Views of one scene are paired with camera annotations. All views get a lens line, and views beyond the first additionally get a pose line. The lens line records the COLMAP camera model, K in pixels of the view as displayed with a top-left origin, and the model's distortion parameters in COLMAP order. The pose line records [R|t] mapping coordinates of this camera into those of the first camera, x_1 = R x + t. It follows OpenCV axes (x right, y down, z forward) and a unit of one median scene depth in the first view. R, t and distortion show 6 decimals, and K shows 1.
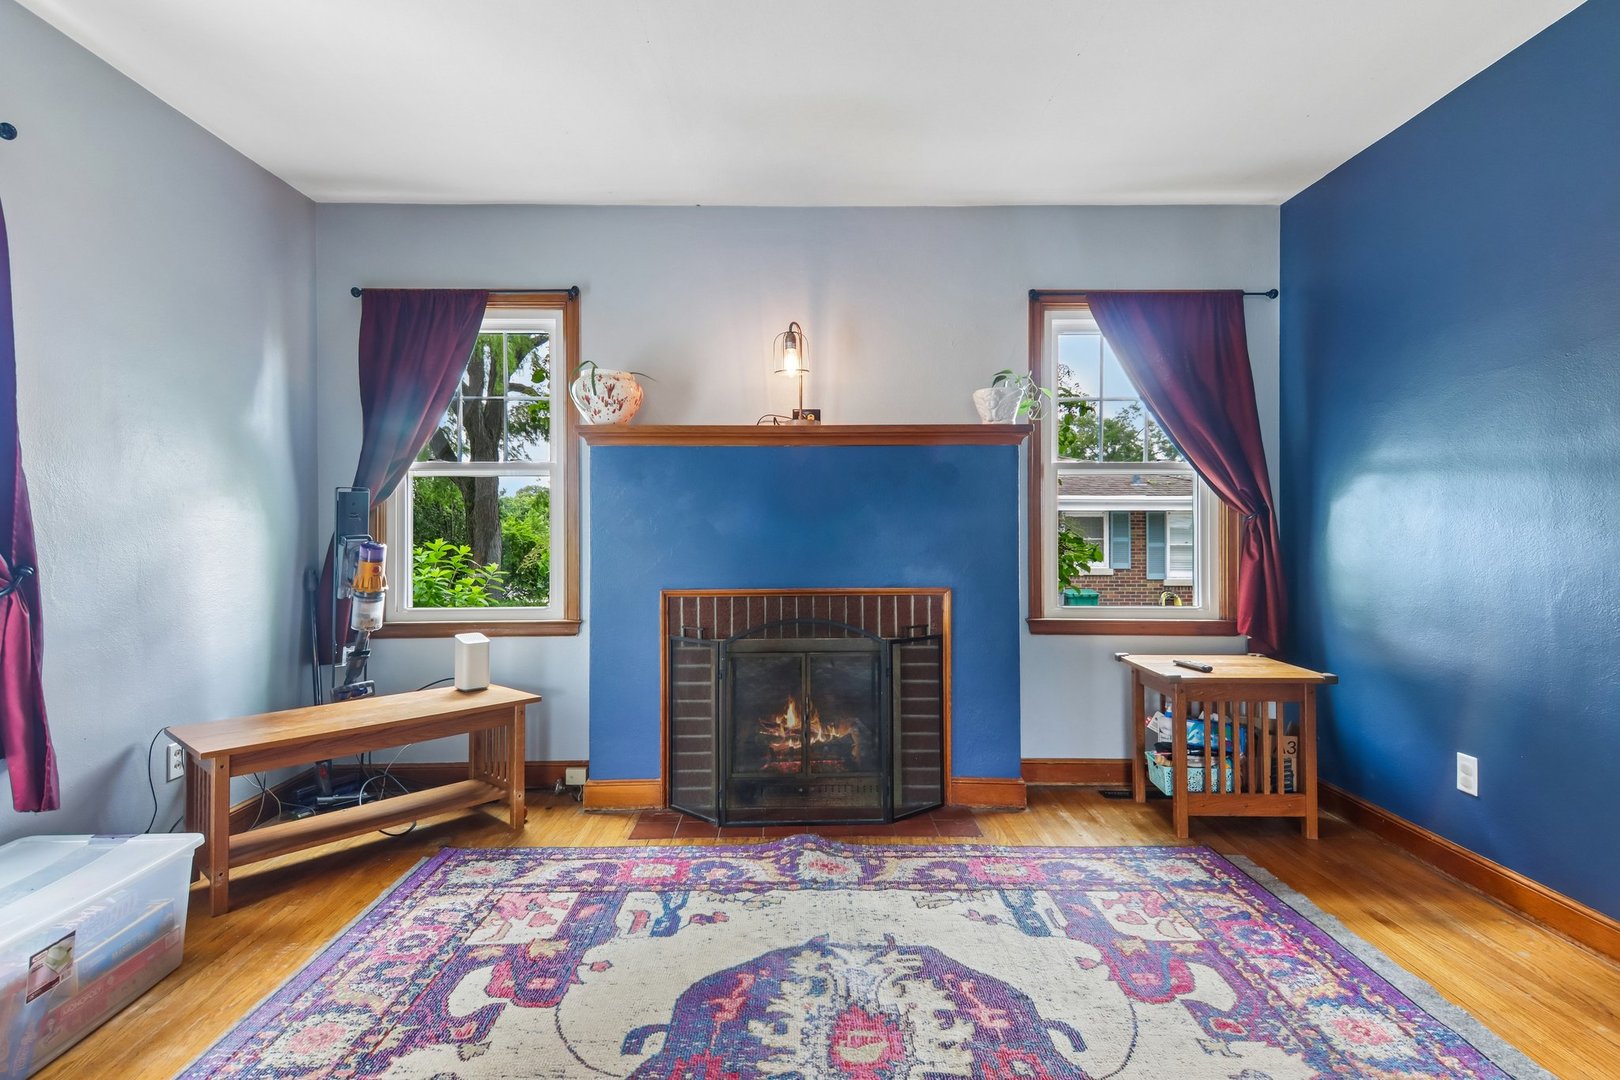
lens RADIAL K [[811.0, 0, 803.5], [0, 811.0, 535.9], [0, 0, 1]] dist [0.039718, -0.001743]
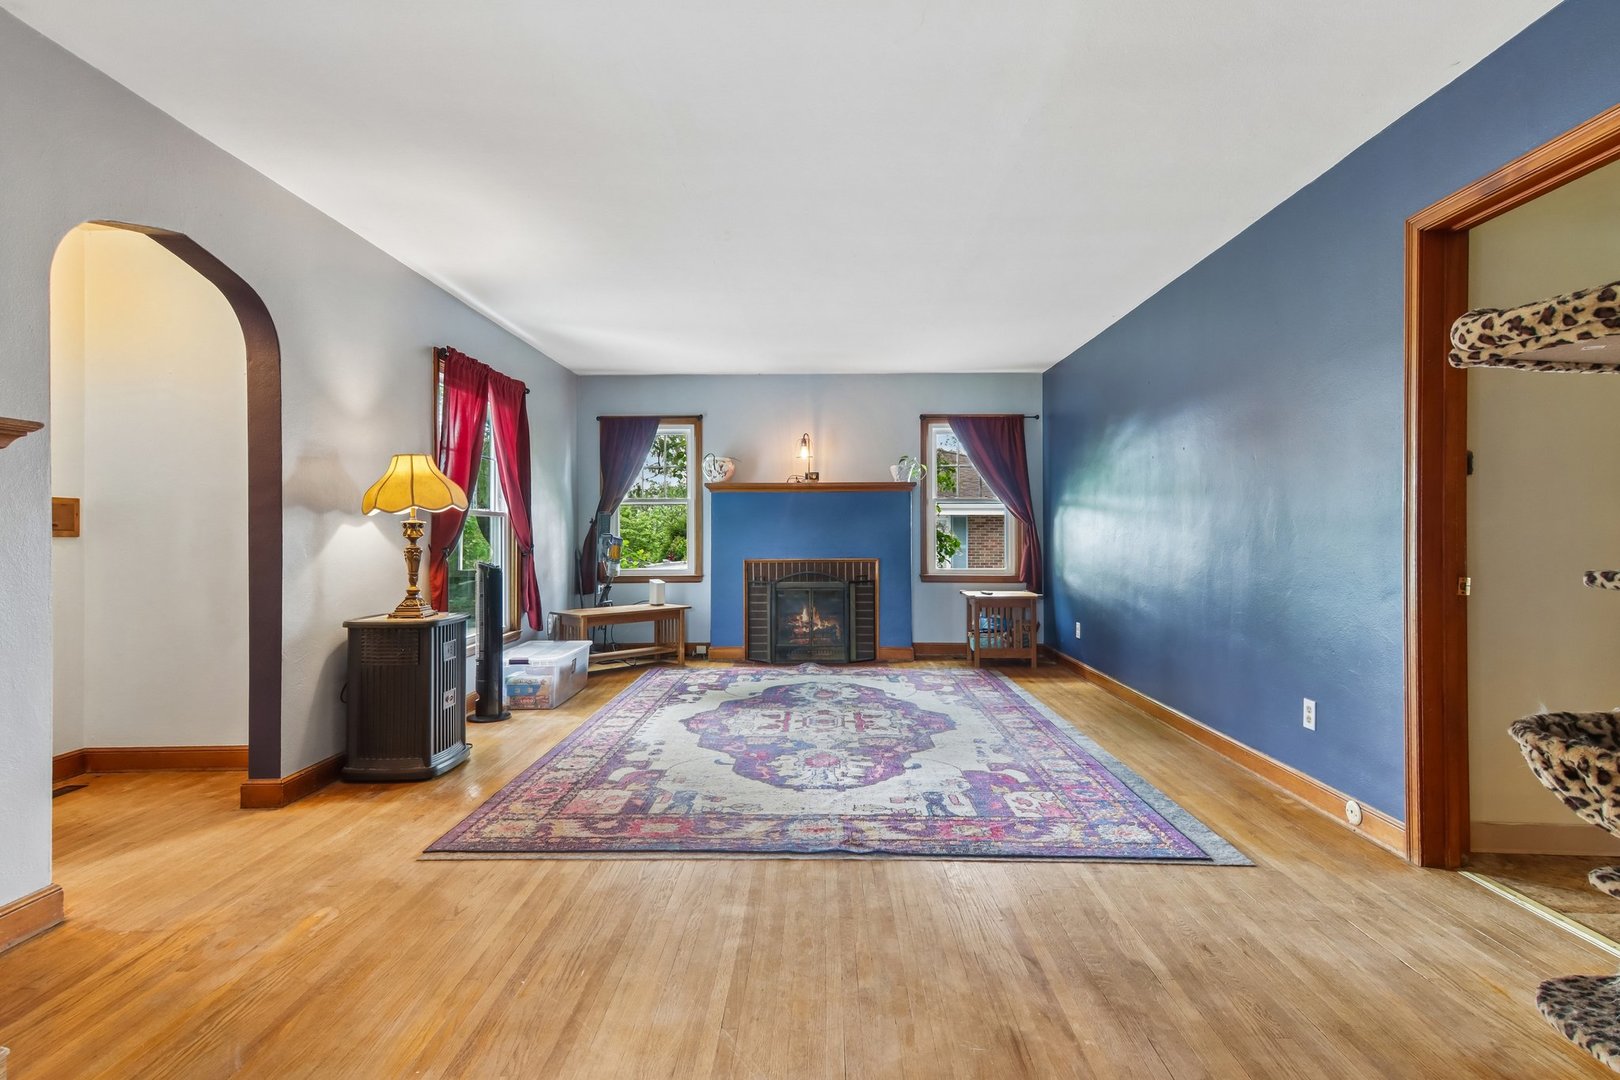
lens RADIAL K [[811.0, 0, 803.5], [0, 811.0, 535.9], [0, 0, 1]] dist [0.039718, -0.001743]
pose [[0.999751, -0.000369, -0.022312, 0.029856], [0.000268, 0.999990, -0.004531, 0.014089], [0.022313, 0.004524, 0.999741, -1.121586]]
